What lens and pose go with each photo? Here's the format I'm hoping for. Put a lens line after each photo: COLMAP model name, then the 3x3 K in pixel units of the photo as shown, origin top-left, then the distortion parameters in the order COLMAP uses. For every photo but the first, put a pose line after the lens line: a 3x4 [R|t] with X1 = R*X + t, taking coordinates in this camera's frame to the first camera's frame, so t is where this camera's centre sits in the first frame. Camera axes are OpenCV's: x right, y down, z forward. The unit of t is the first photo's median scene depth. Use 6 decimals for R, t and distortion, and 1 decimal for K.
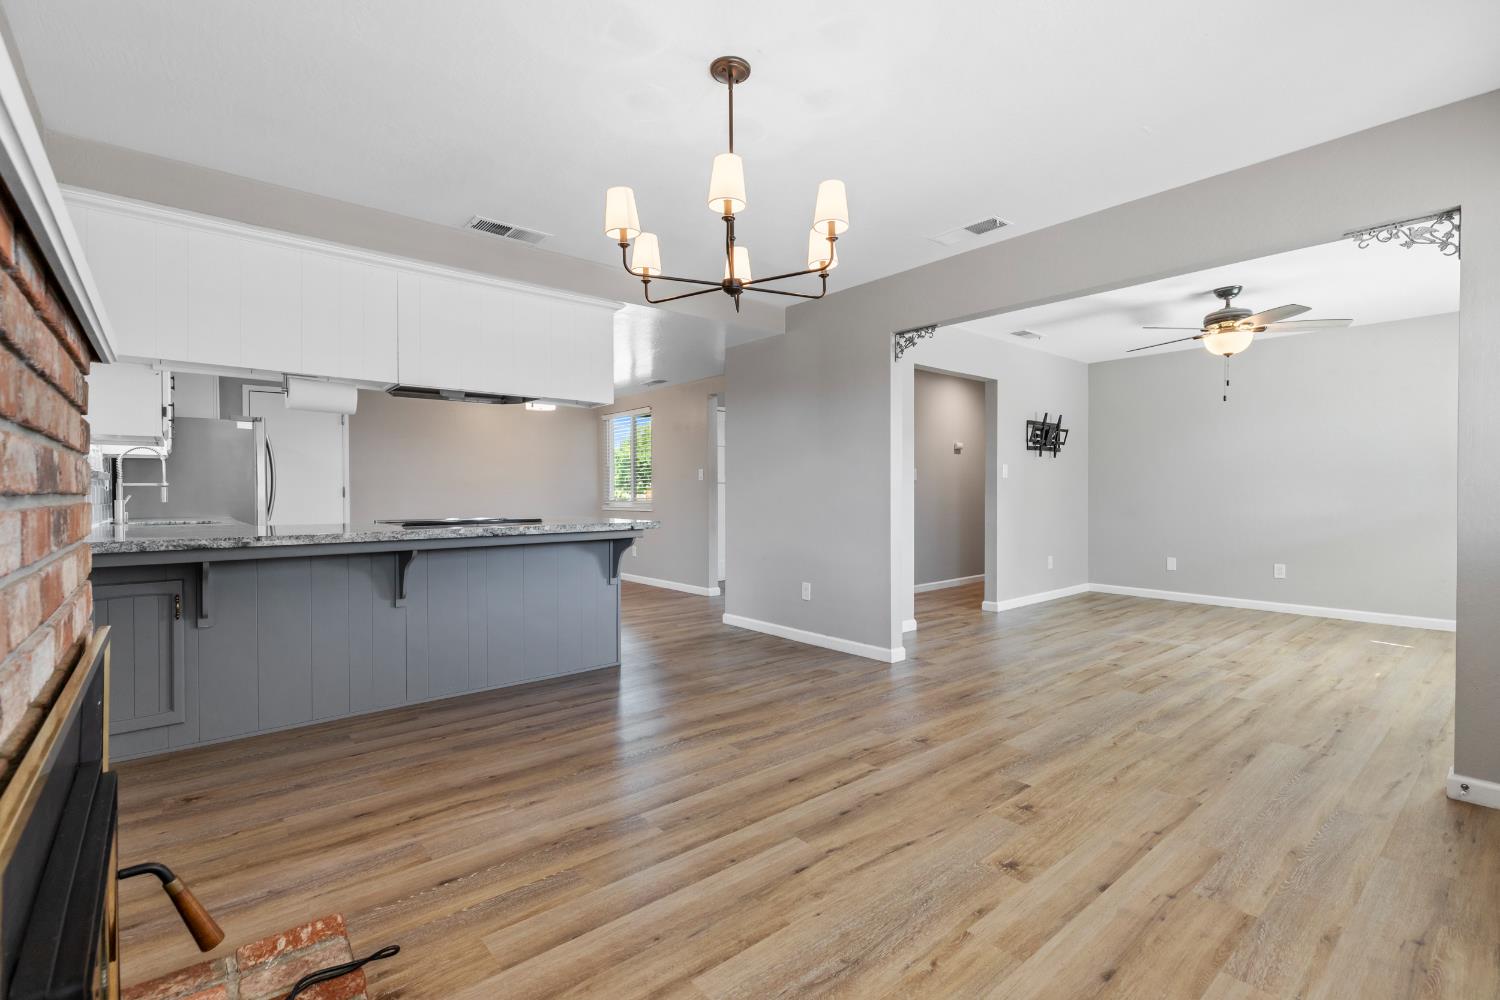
lens RADIAL K [[675.9, 0, 754.3], [0, 675.9, 497.8], [0, 0, 1]] dist [0.006409, -0.001112]
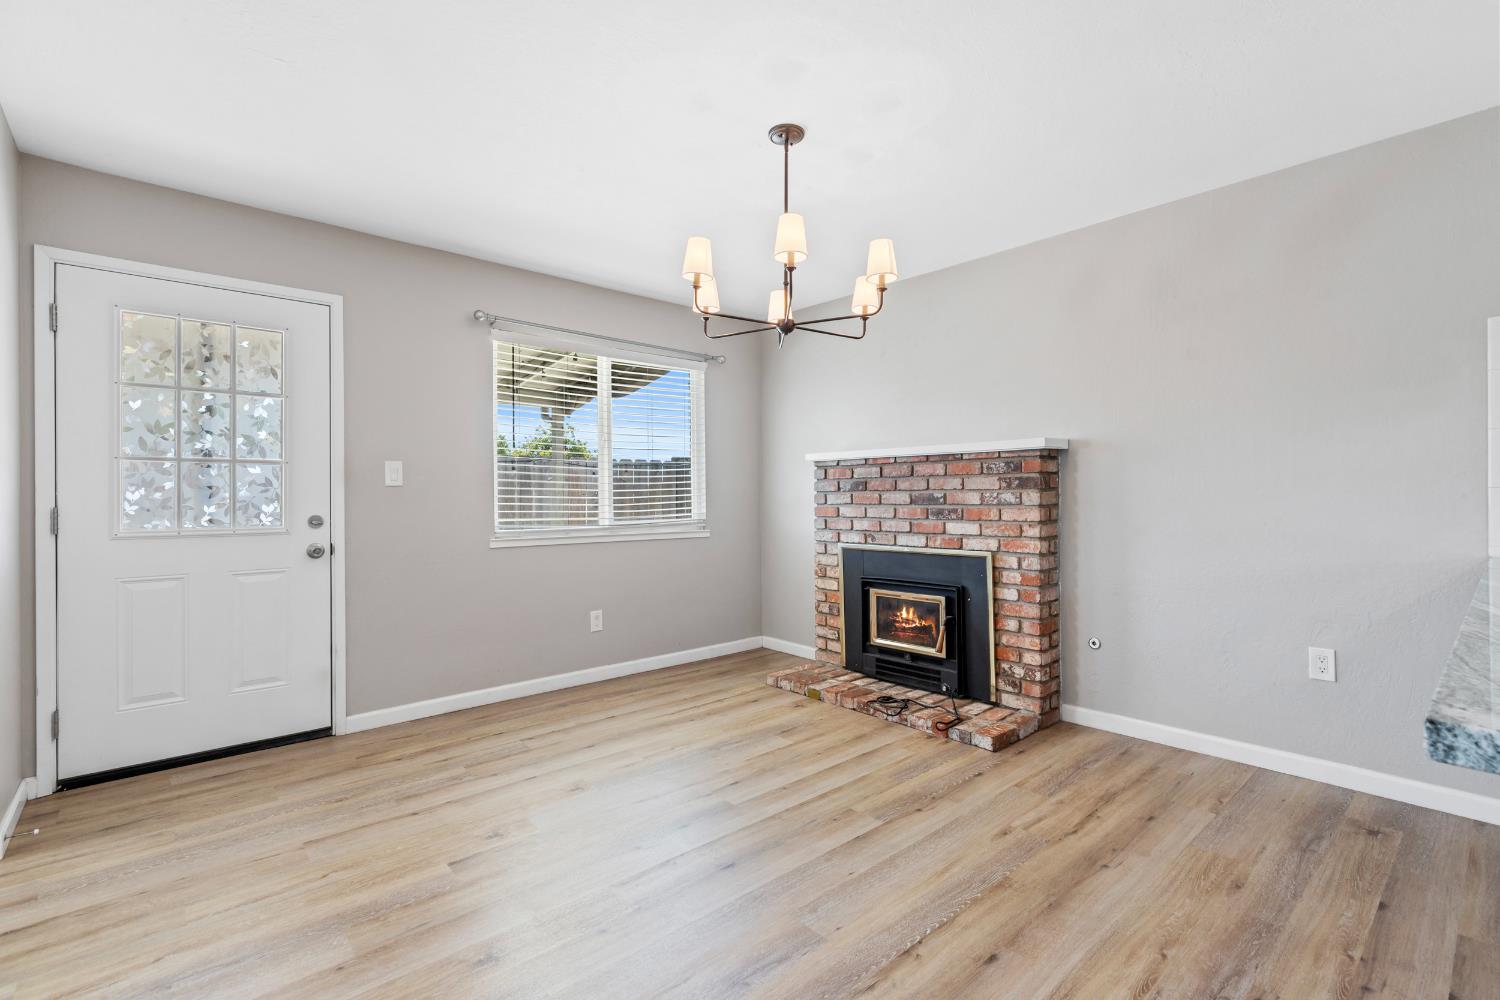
lens RADIAL K [[675.9, 0, 755.5], [0, 675.9, 496.6], [0, 0, 1]] dist [0.006409, -0.001112]
pose [[-0.999676, 0.007758, -0.024239, 0.034819], [0.007554, 0.999935, 0.008512, -0.028383], [0.024304, 0.008326, -0.999670, 1.506202]]
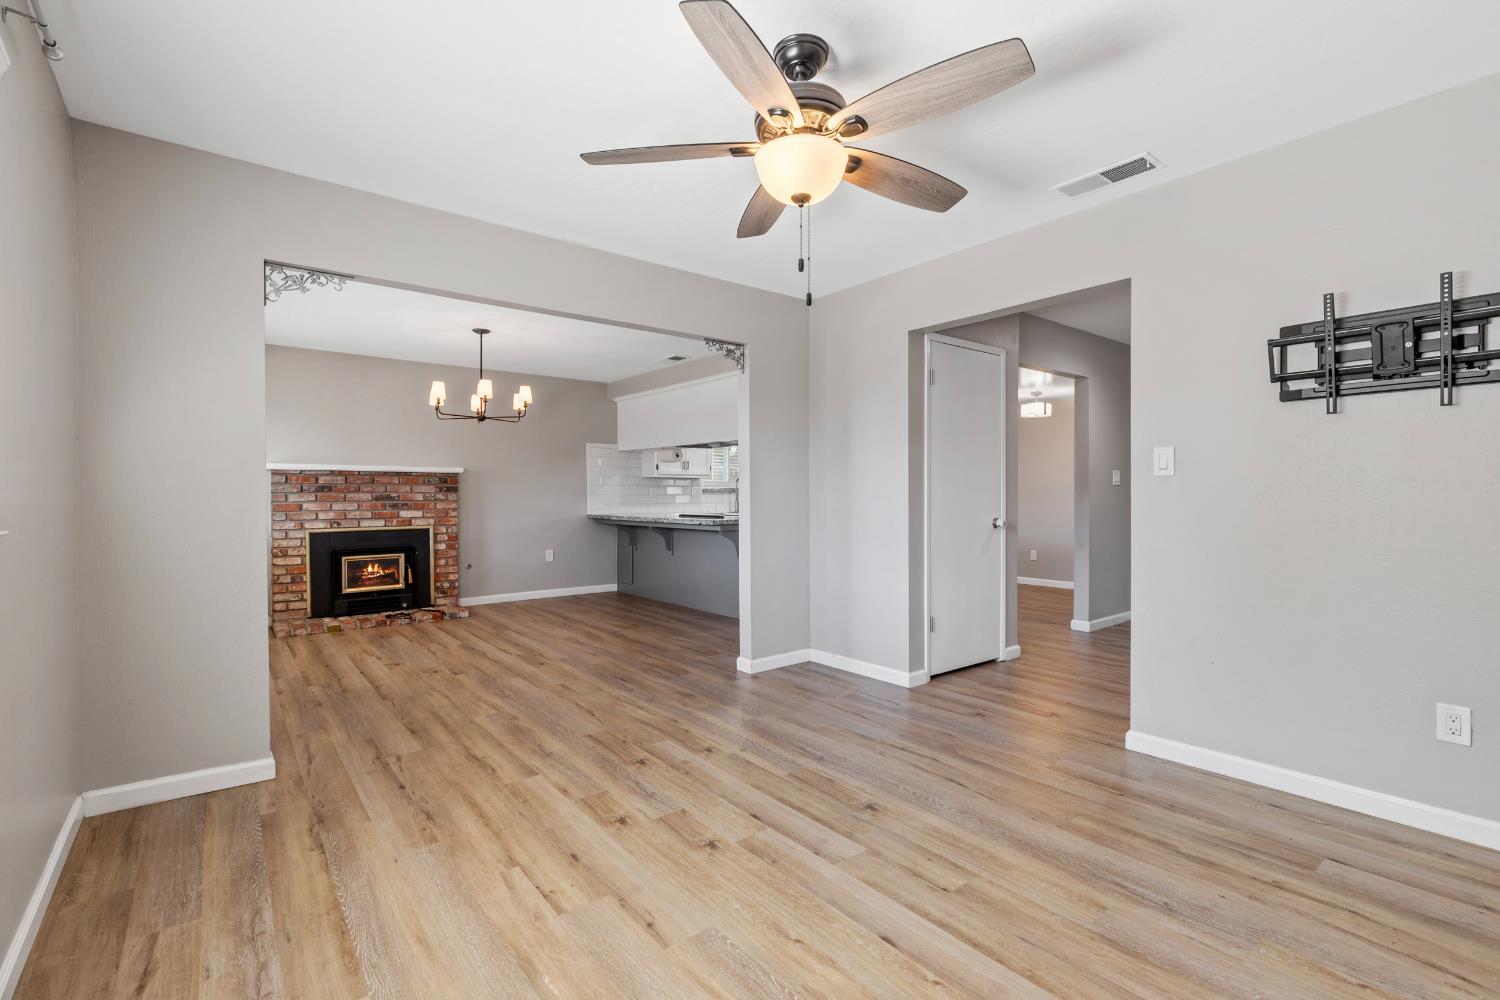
lens RADIAL K [[675.9, 0, 757.8], [0, 675.9, 497.3], [0, 0, 1]] dist [0.006409, -0.001112]
pose [[-0.028008, 0.006381, -0.999587, 1.709303], [-0.005901, 0.999961, 0.006548, -0.032470], [0.999590, 0.006082, -0.027969, 1.476298]]
